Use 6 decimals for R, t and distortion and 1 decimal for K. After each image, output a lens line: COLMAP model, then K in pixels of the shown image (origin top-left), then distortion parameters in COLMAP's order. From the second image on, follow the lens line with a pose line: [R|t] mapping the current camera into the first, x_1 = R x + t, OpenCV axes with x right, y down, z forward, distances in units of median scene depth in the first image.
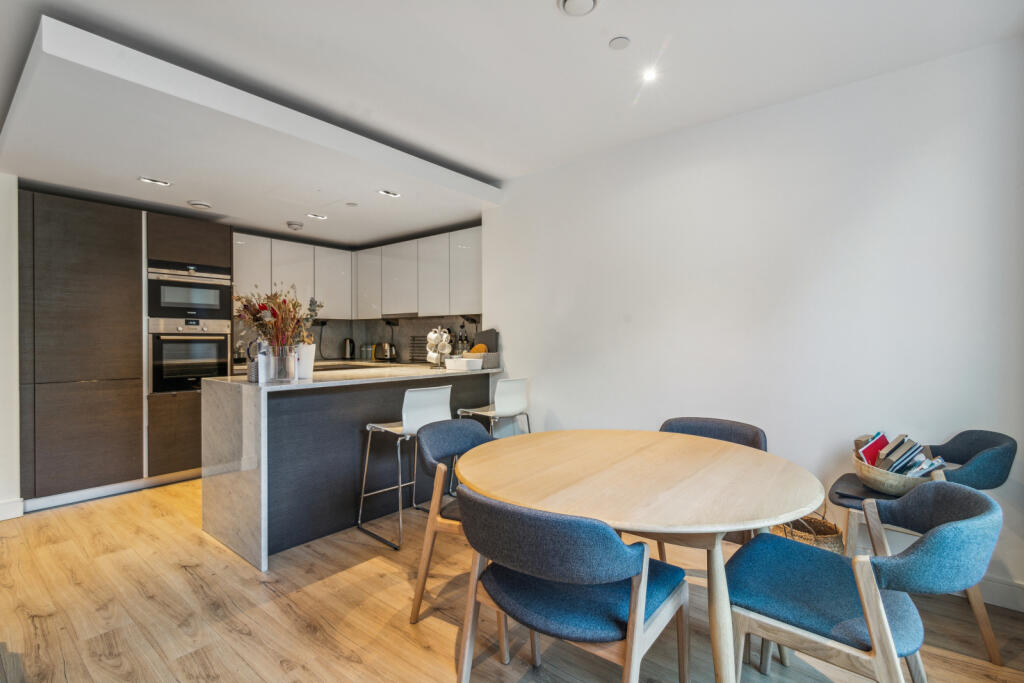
lens RADIAL K [[475.8, 0, 509.3], [0, 475.8, 341.1], [0, 0, 1]] dist [0.007589, -0.000541]
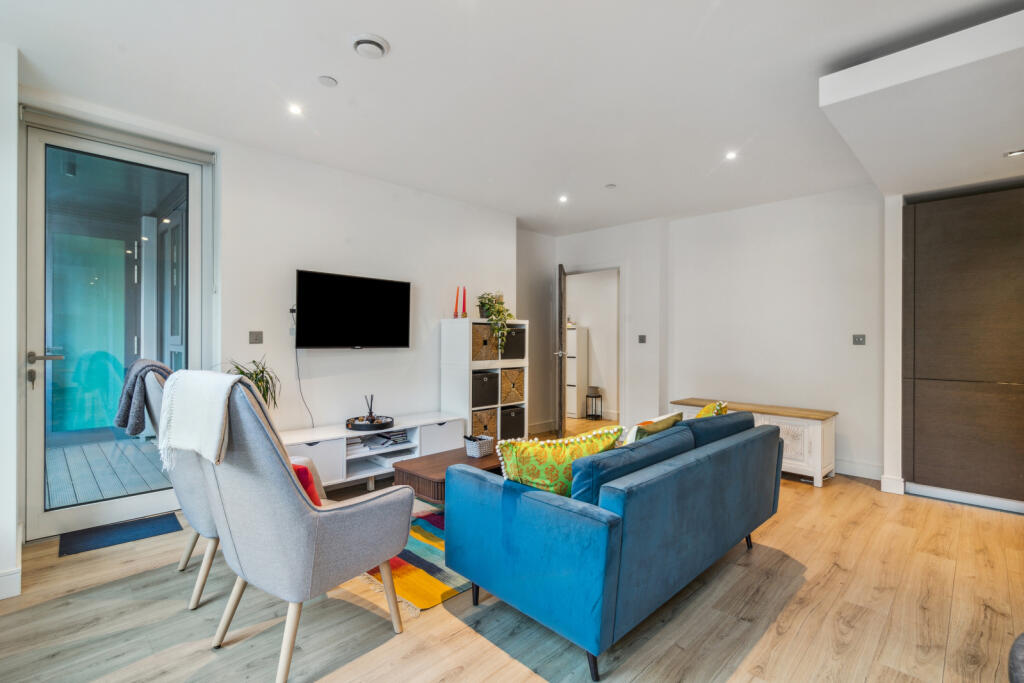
lens RADIAL K [[475.8, 0, 505.5], [0, 475.8, 341.1], [0, 0, 1]] dist [0.007589, -0.000541]
pose [[-0.112206, 0.006396, -0.993664, 0.302183], [-0.003473, 0.999971, 0.006829, -0.002128], [0.993679, 0.004217, -0.112180, 0.283944]]
